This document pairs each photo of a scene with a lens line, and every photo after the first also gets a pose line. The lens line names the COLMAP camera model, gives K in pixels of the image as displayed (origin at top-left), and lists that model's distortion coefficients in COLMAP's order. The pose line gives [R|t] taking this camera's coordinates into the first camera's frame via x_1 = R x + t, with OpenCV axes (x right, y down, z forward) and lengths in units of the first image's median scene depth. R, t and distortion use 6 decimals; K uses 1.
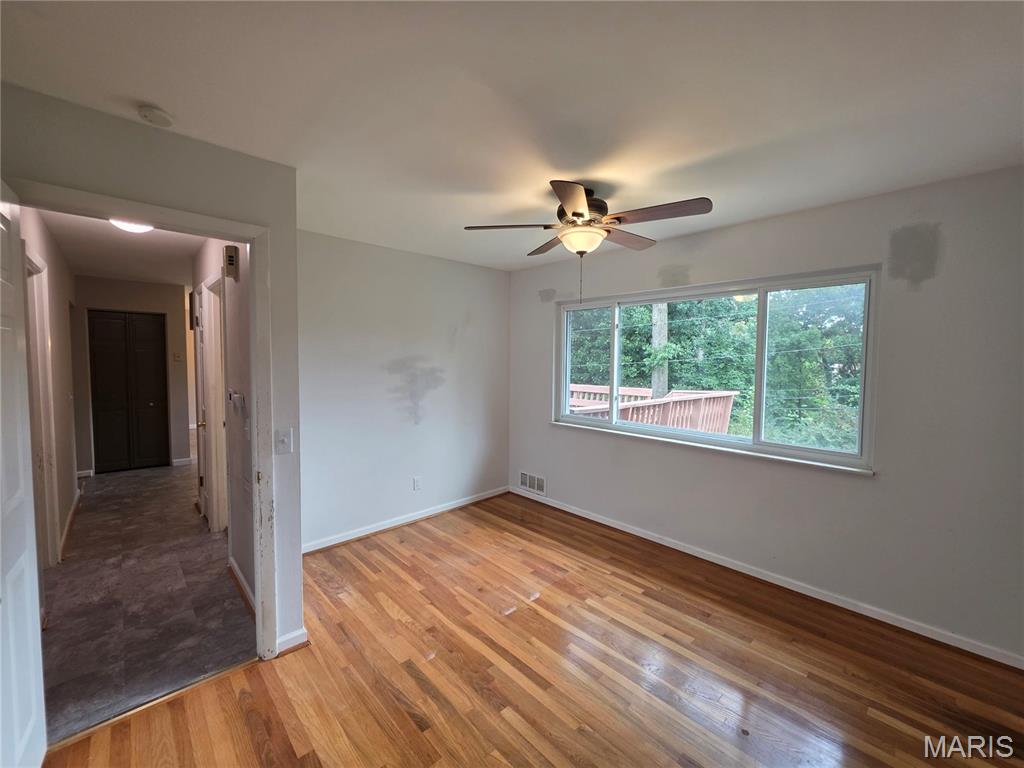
lens RADIAL K [[411.5, 0, 509.8], [0, 411.5, 380.2], [0, 0, 1]] dist [-0.003683, 0.000546]
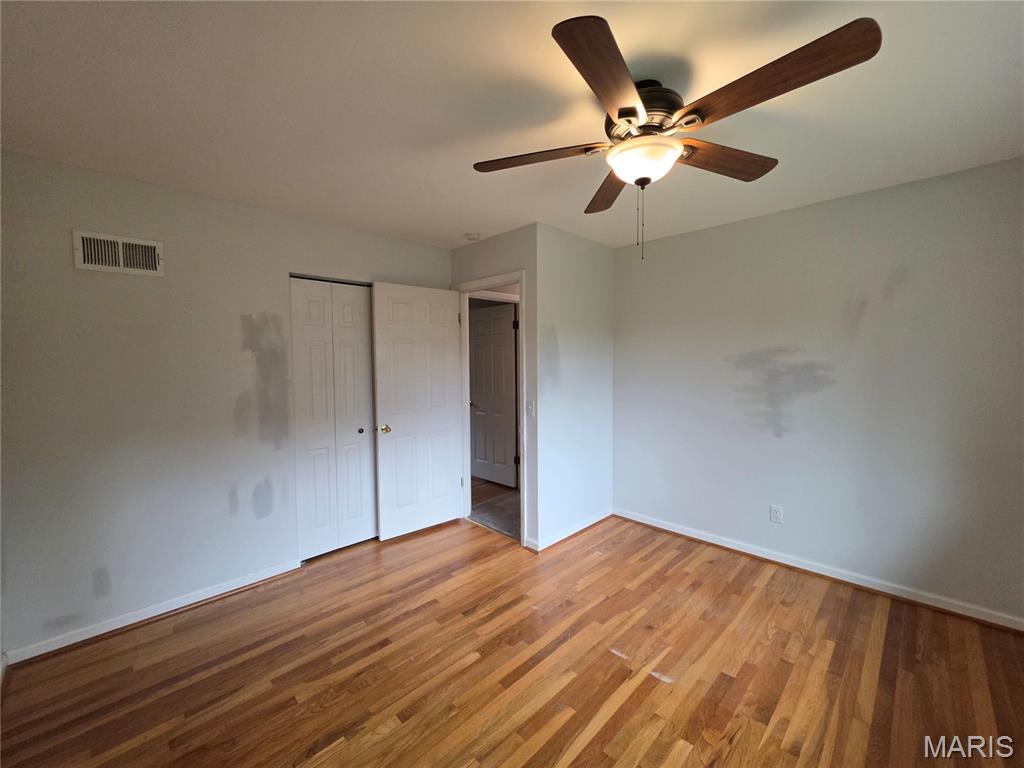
lens RADIAL K [[411.5, 0, 509.8], [0, 411.5, 380.2], [0, 0, 1]] dist [-0.003683, 0.000546]
pose [[0.028142, 0.042397, -0.998704, 0.742546], [-0.044004, 0.998184, 0.041135, -0.010159], [0.998635, 0.042790, 0.029956, 0.684988]]
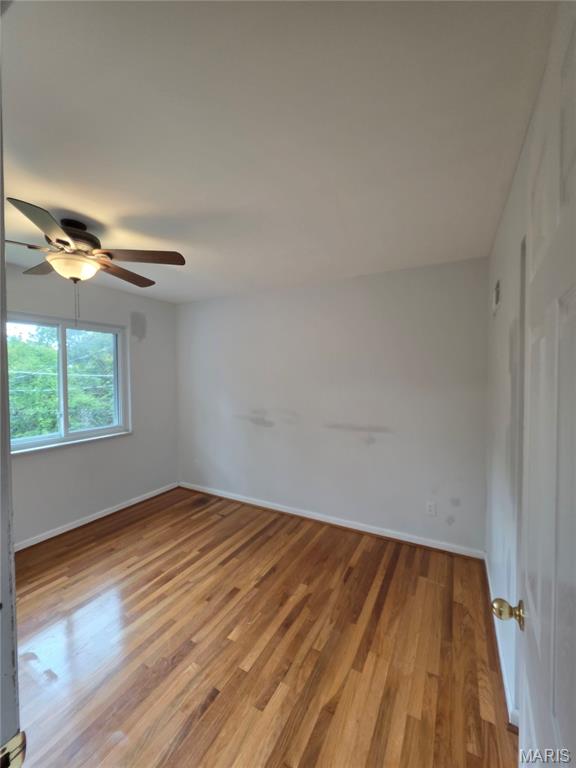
lens RADIAL K [[308.6, 0, 292.9], [0, 308.6, 382.1], [0, 0, 1]] dist [-0.003683, 0.000546]
pose [[-0.323176, -0.033251, 0.945755, -0.691269], [0.047641, 0.997544, 0.051352, -0.048151], [-0.945139, 0.061652, -0.320798, 0.648223]]
